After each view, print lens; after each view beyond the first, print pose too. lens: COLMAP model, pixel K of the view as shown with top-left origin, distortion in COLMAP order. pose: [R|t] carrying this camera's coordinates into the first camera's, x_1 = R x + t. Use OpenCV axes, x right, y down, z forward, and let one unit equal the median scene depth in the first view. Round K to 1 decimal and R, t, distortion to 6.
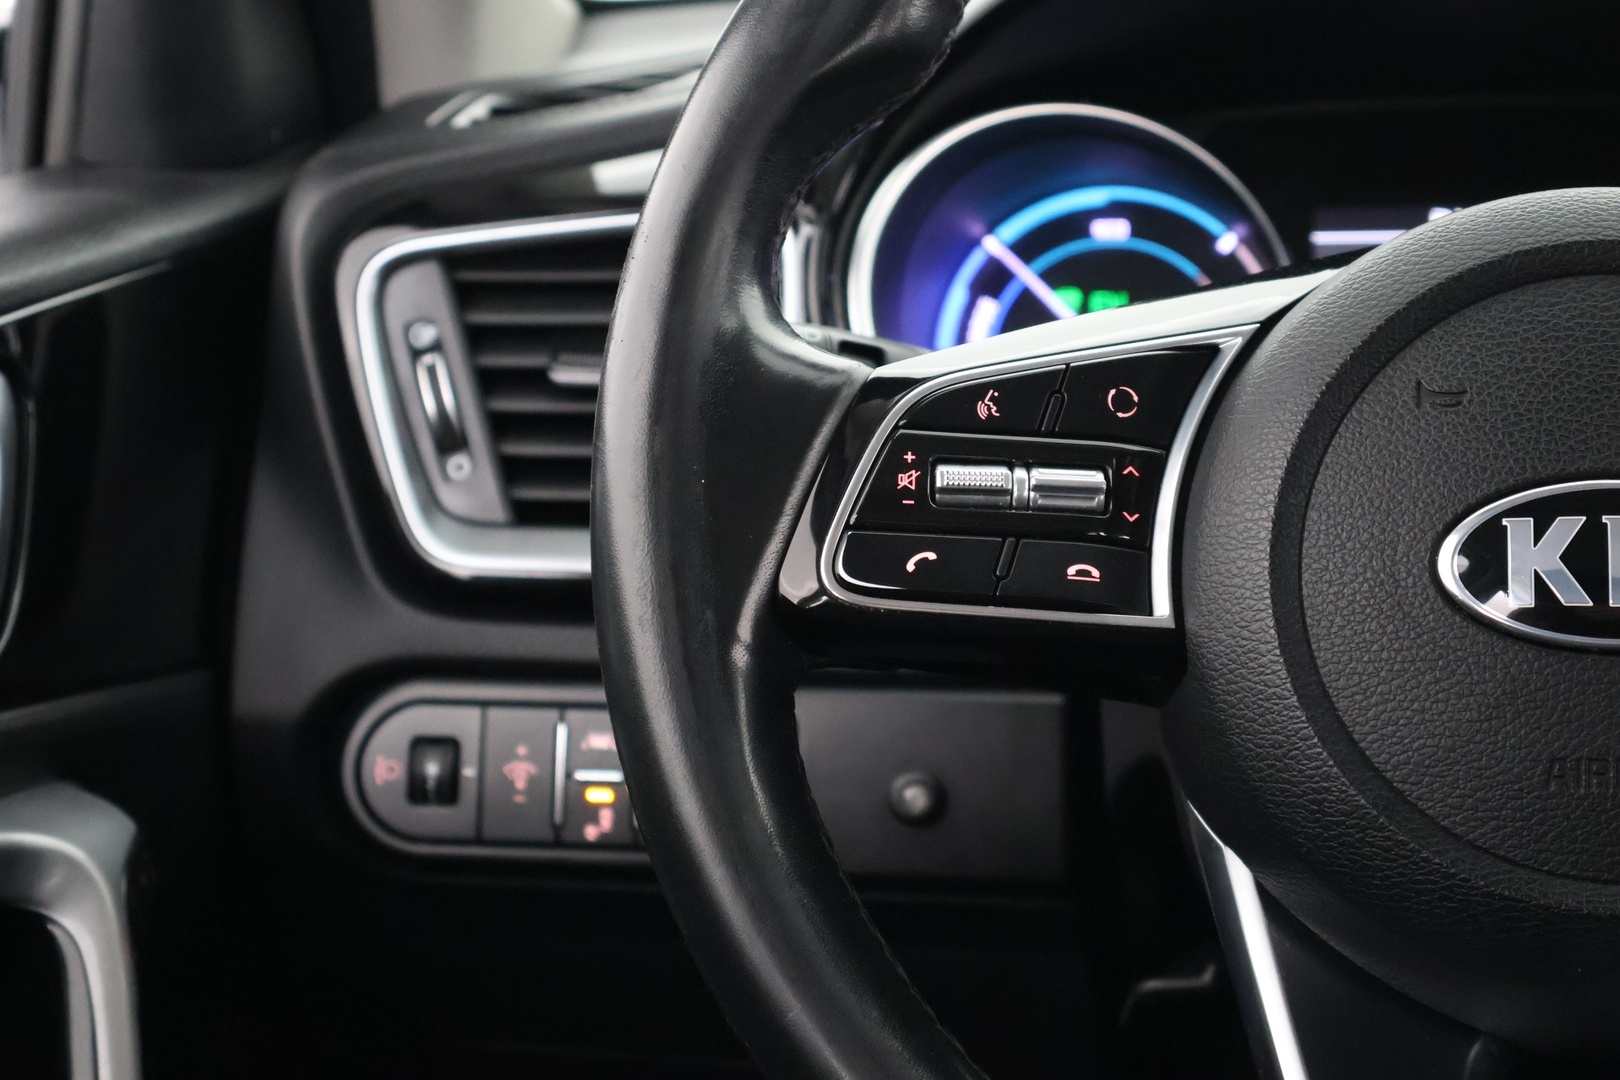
lens RADIAL K [[3240.8, 0, 810.0], [0, 3240.8, 540.0], [0, 0, 1]] dist [0.031913, 0.115551]
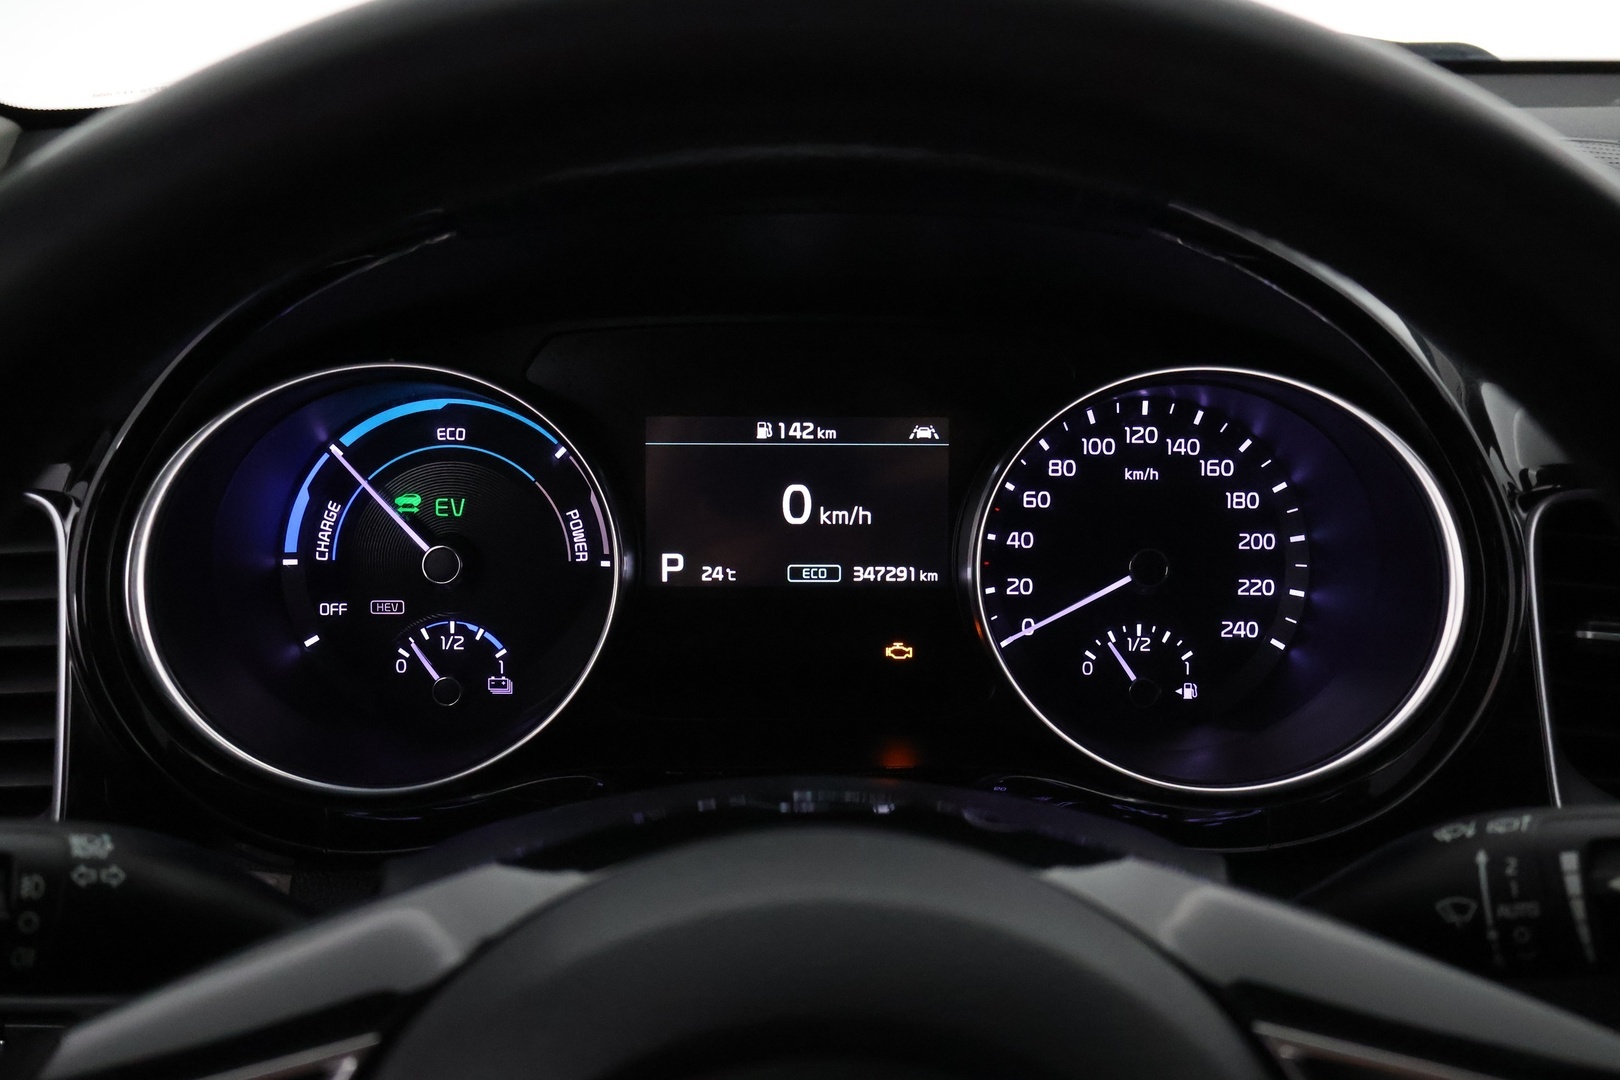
lens RADIAL K [[1906.5, 0, 810.0], [0, 1906.5, 540.0], [0, 0, 1]] dist [-0.003261, -0.003456]
pose [[0.988295, -0.019262, 0.151331, 0.158877], [-0.004567, 0.987816, 0.155559, -0.221398], [-0.152483, -0.154429, 0.976166, 0.530229]]
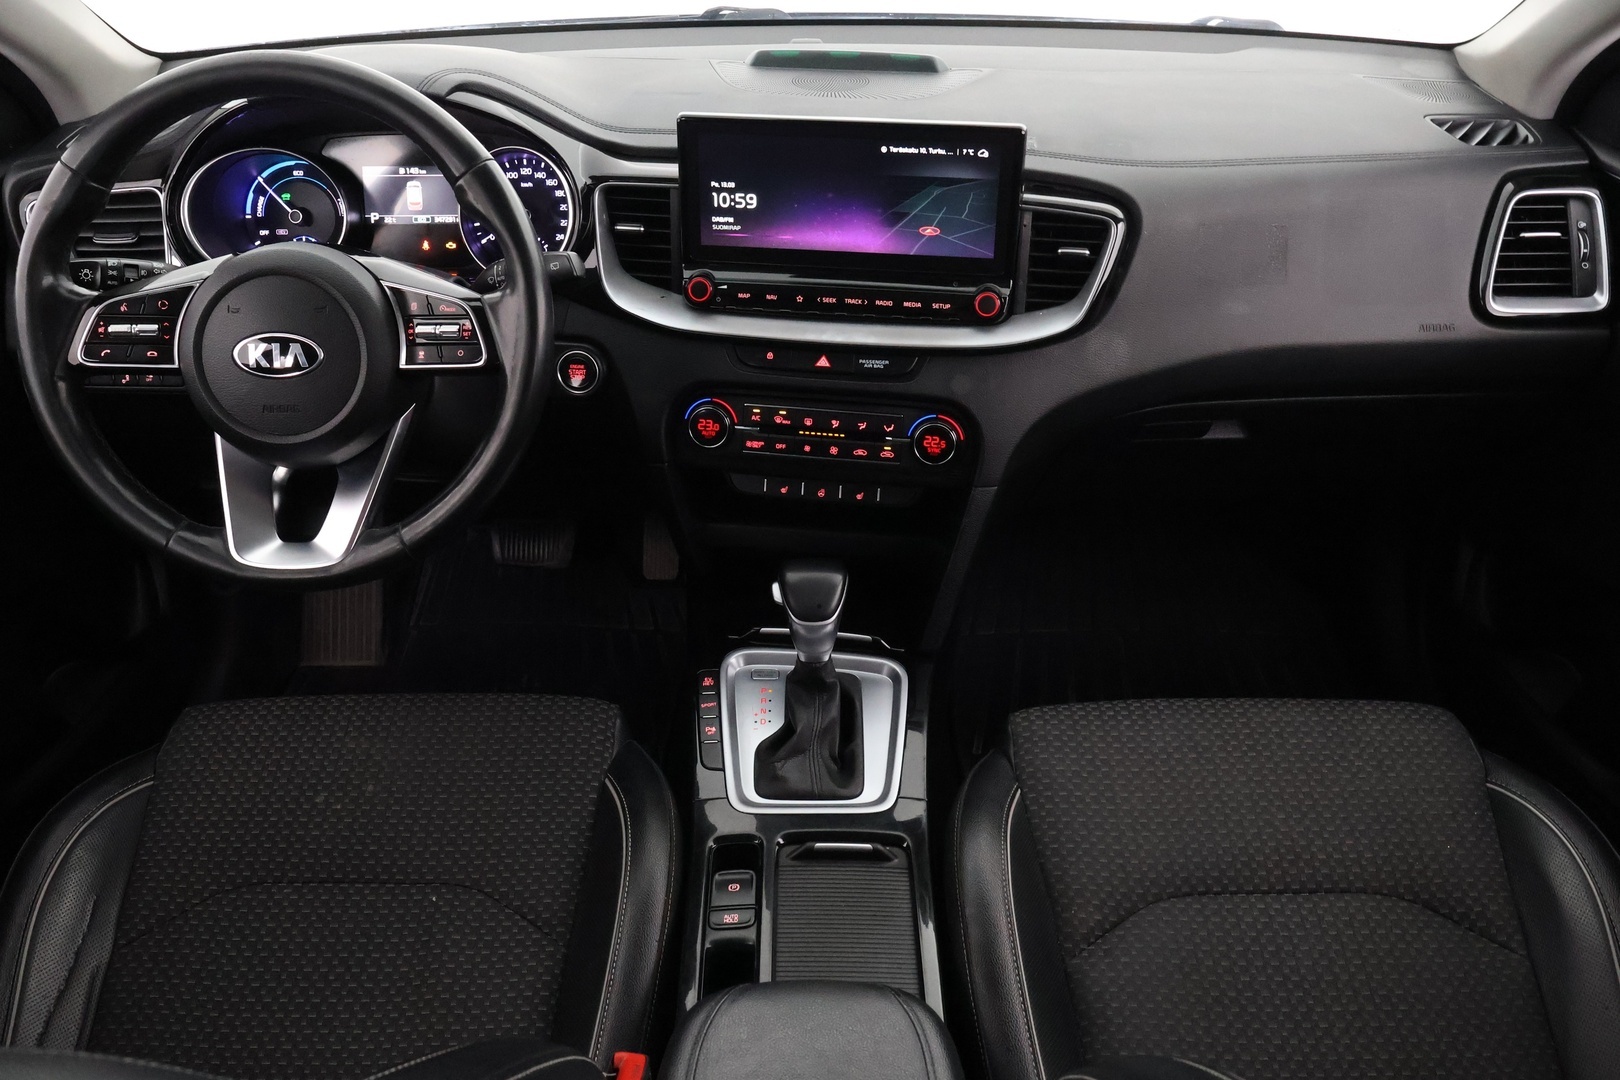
lens RADIAL K [[1352.8, 0, 807.0], [0, 1352.8, 531.0], [0, 0, 1]] dist [-0.007220, 0.001843]
pose [[0.990397, -0.049506, 0.129088, 0.555077], [0.004875, 0.945617, 0.325247, -0.268444], [-0.138169, -0.321494, 0.936777, -0.577360]]
